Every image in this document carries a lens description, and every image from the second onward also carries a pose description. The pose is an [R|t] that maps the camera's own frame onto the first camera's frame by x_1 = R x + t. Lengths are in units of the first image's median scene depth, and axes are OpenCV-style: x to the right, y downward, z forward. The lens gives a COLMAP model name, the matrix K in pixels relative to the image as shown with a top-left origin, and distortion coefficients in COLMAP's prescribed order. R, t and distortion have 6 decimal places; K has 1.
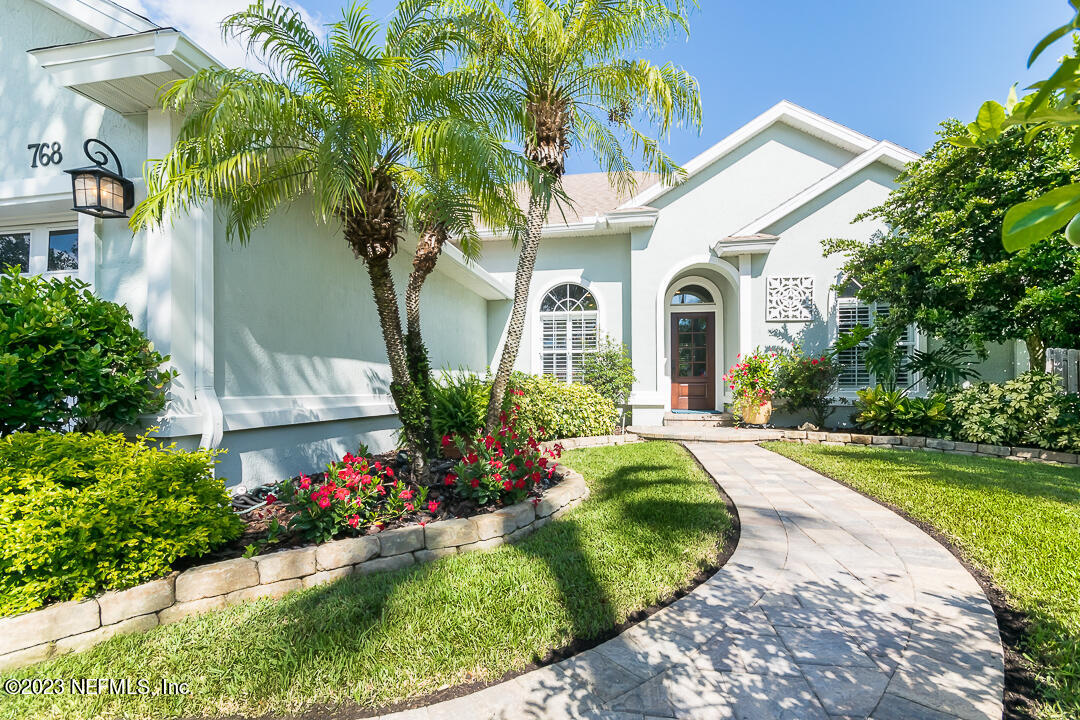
lens RADIAL K [[487.7, 0, 548.0], [0, 487.7, 357.5], [0, 0, 1]] dist [0.004217, 0.000135]
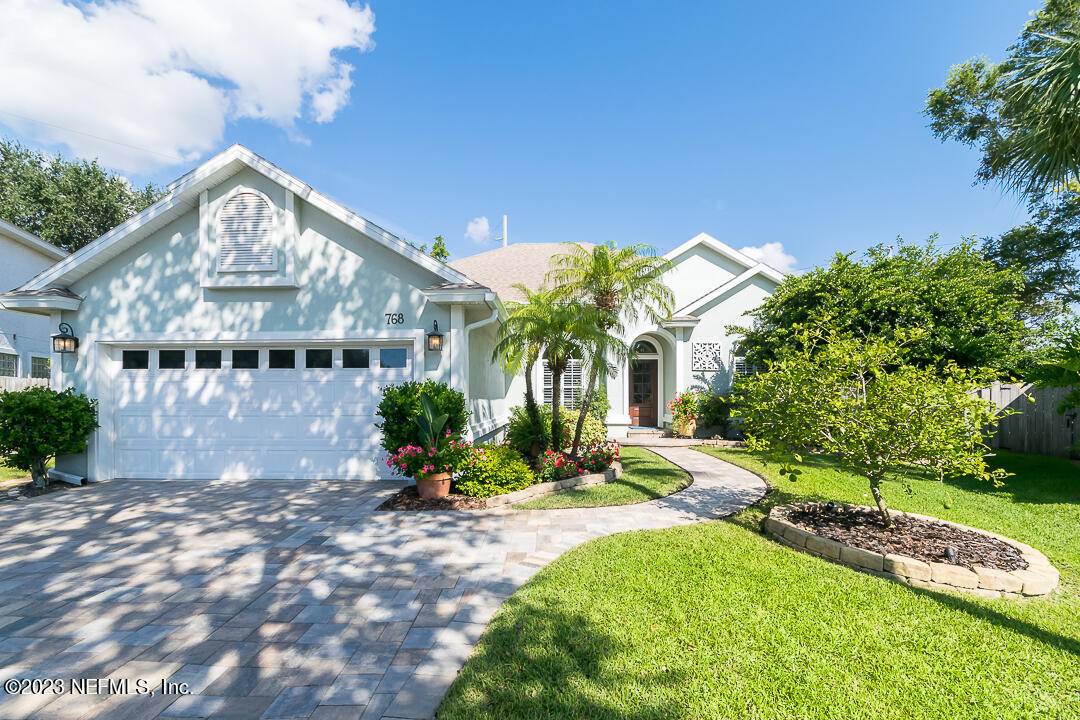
lens RADIAL K [[487.7, 0, 536.3], [0, 487.7, 362.0], [0, 0, 1]] dist [0.004217, 0.000135]
pose [[0.990902, 0.011300, 0.134110, -0.266702], [-0.009506, 0.999857, -0.014010, -0.075487], [-0.134249, 0.012608, 0.990867, -0.499994]]
